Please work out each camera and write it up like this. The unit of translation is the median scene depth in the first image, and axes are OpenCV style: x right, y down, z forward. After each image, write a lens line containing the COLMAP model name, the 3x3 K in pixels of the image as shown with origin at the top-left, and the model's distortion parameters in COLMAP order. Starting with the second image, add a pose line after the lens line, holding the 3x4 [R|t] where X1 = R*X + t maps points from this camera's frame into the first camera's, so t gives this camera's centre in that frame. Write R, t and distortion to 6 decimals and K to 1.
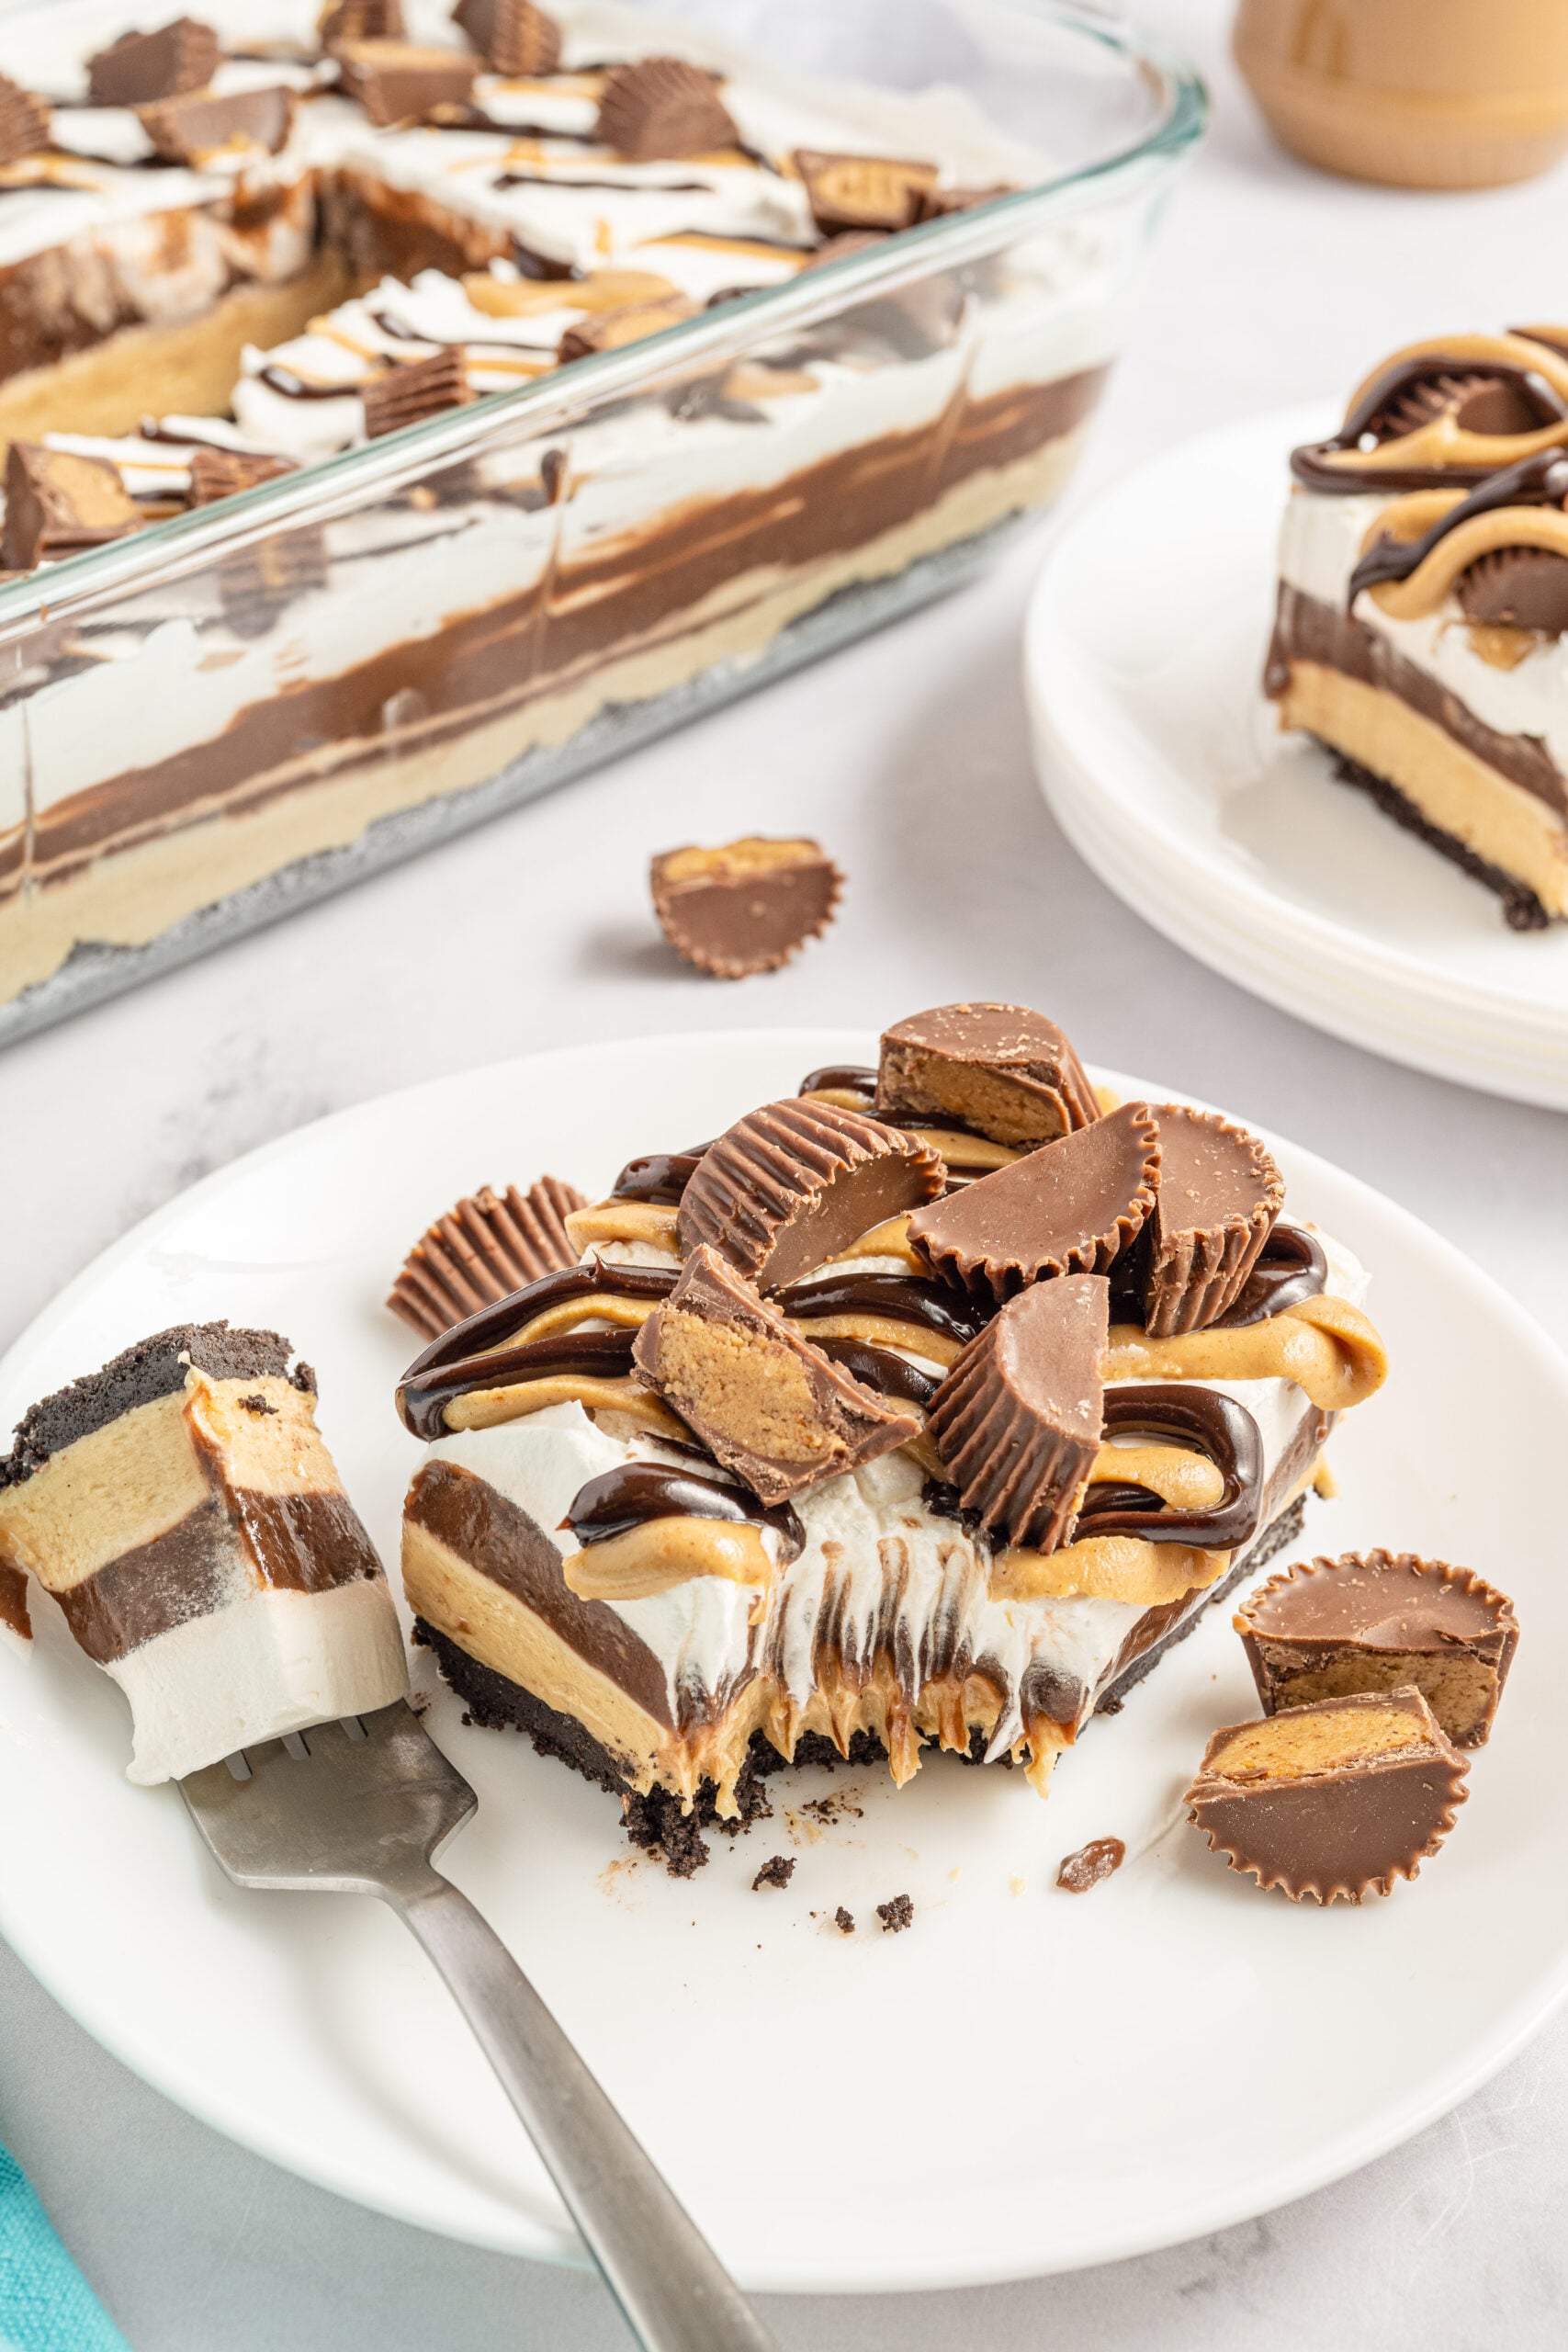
lens RADIAL K [[3910.1, 0, 784.0], [0, 3910.1, 1176.0], [0, 0, 1]] dist [0.017653, -0.008659]
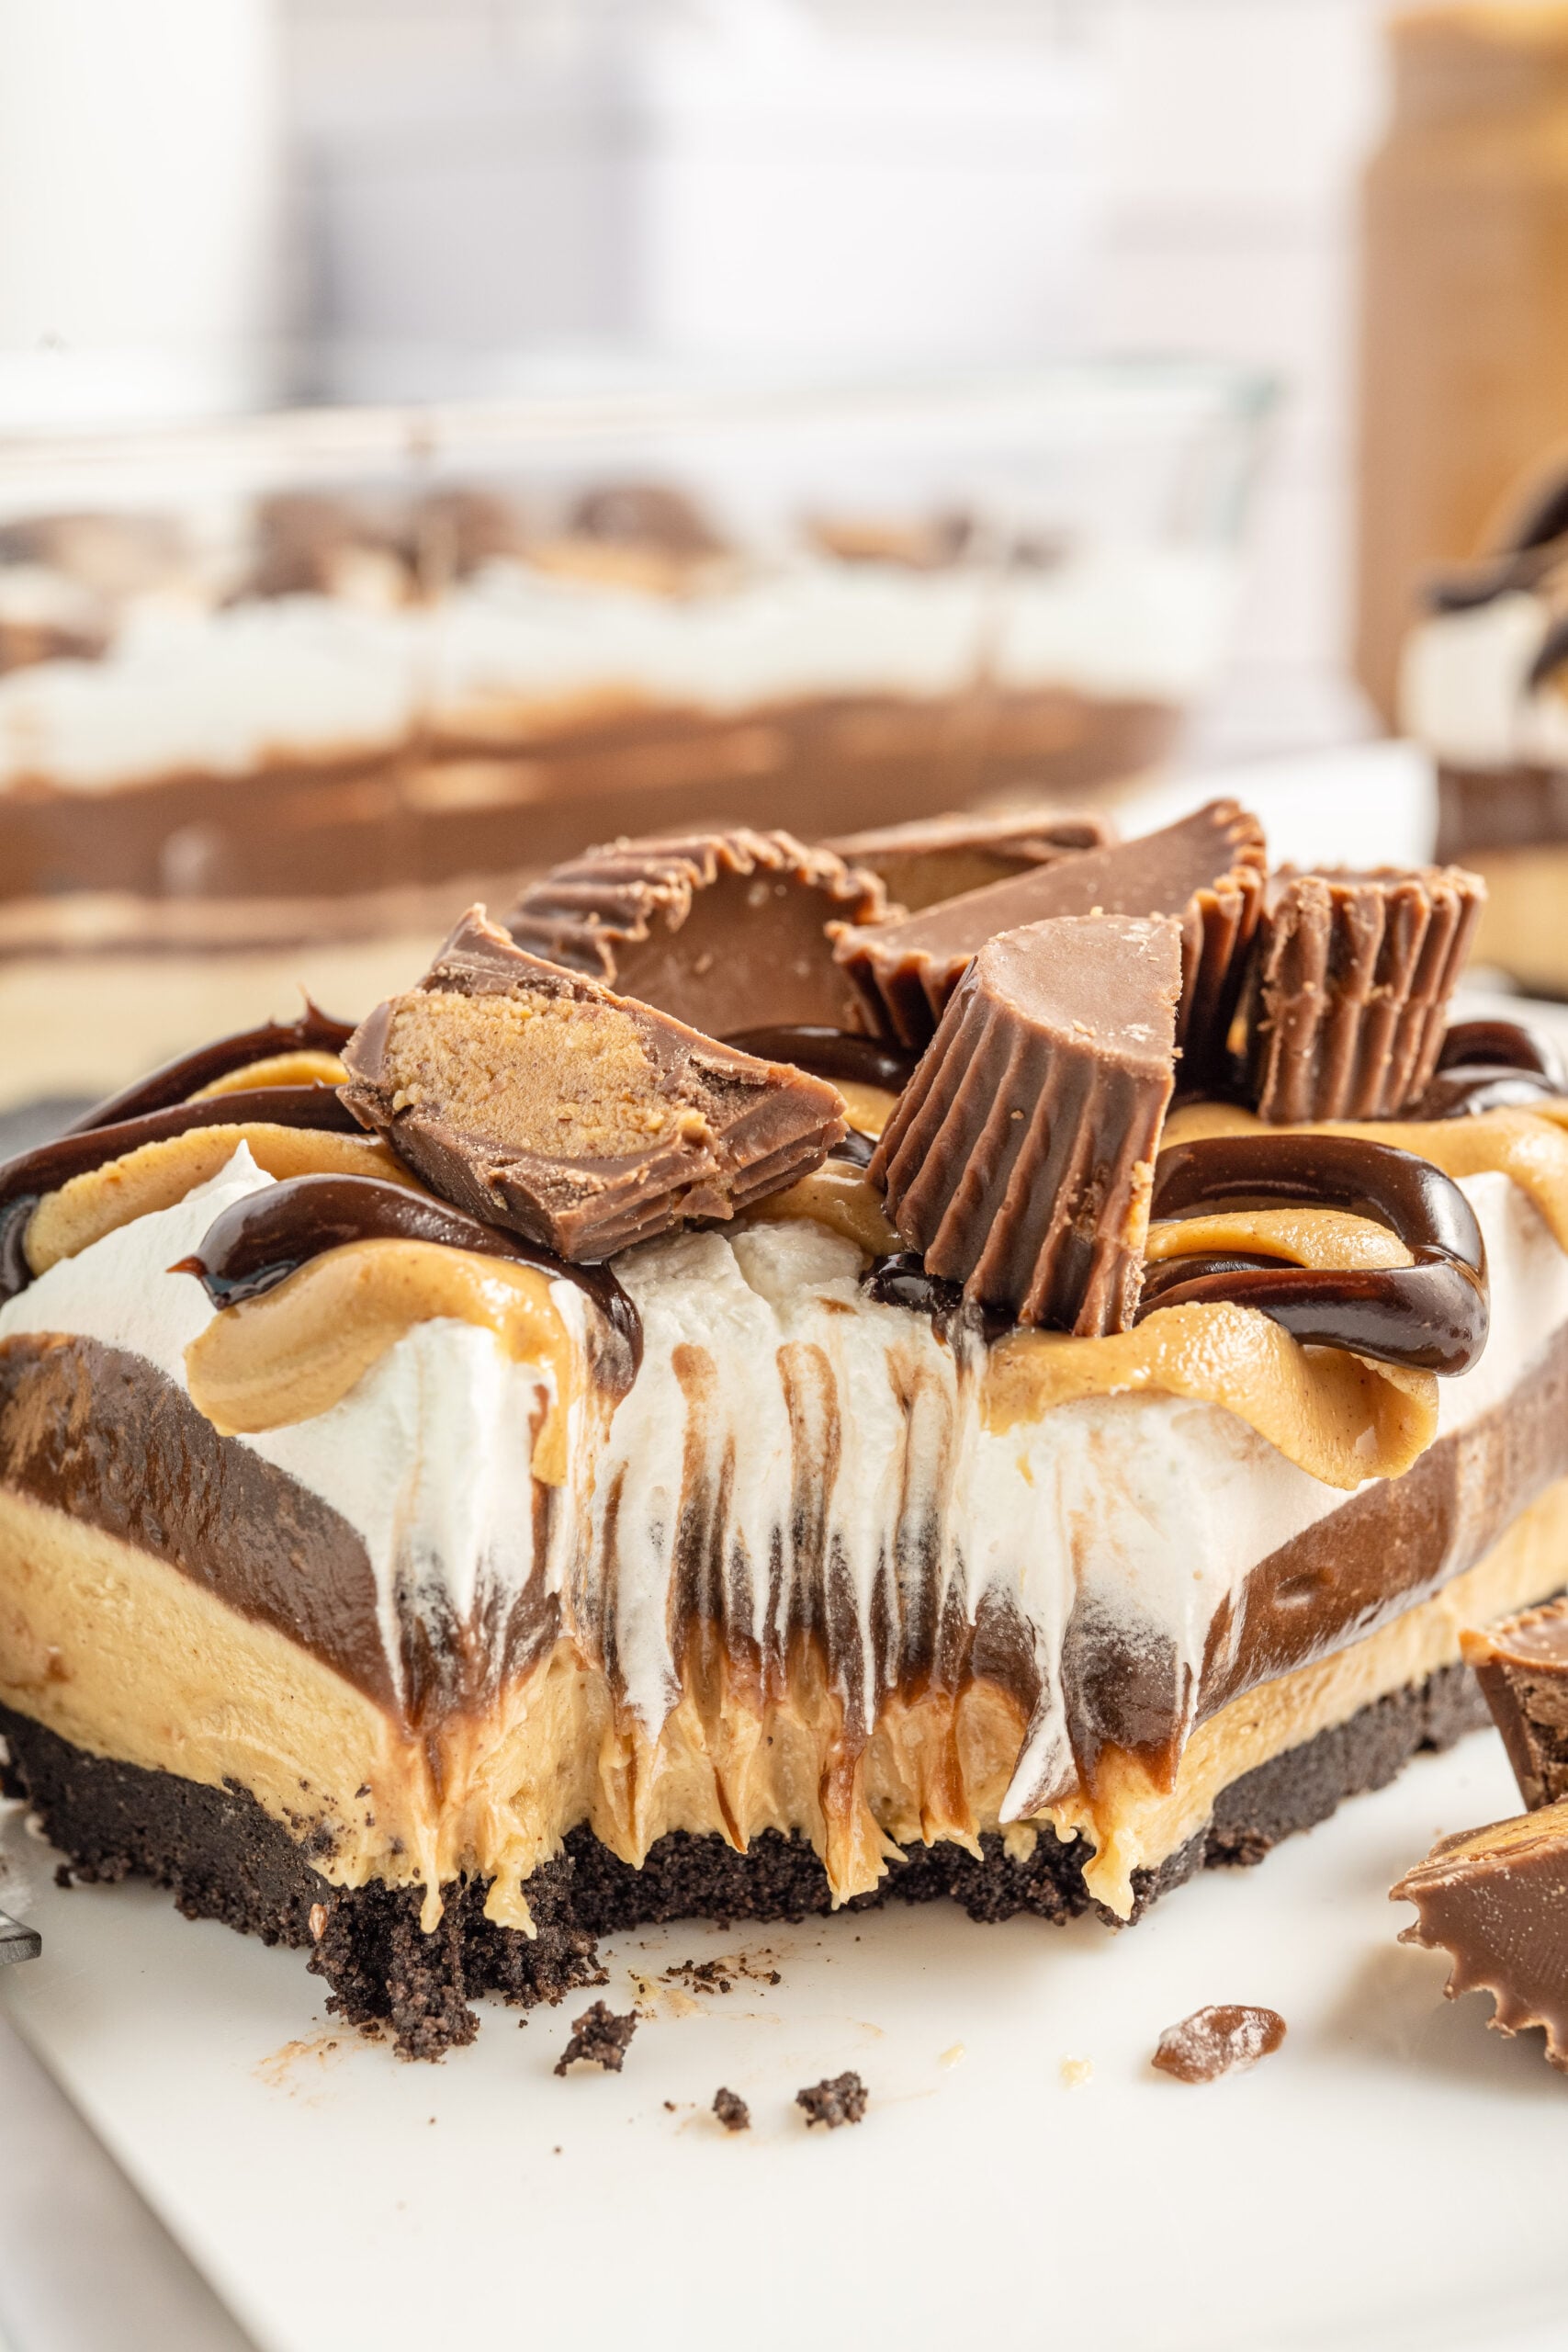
lens RADIAL K [[3910.1, 0, 784.0], [0, 3910.1, 1176.0], [0, 0, 1]] dist [0.017653, -0.008659]
pose [[0.998391, -0.033460, -0.045780, 0.049899], [0.010373, 0.901492, -0.432672, 0.302452], [0.055748, 0.431501, 0.900388, 0.496172]]
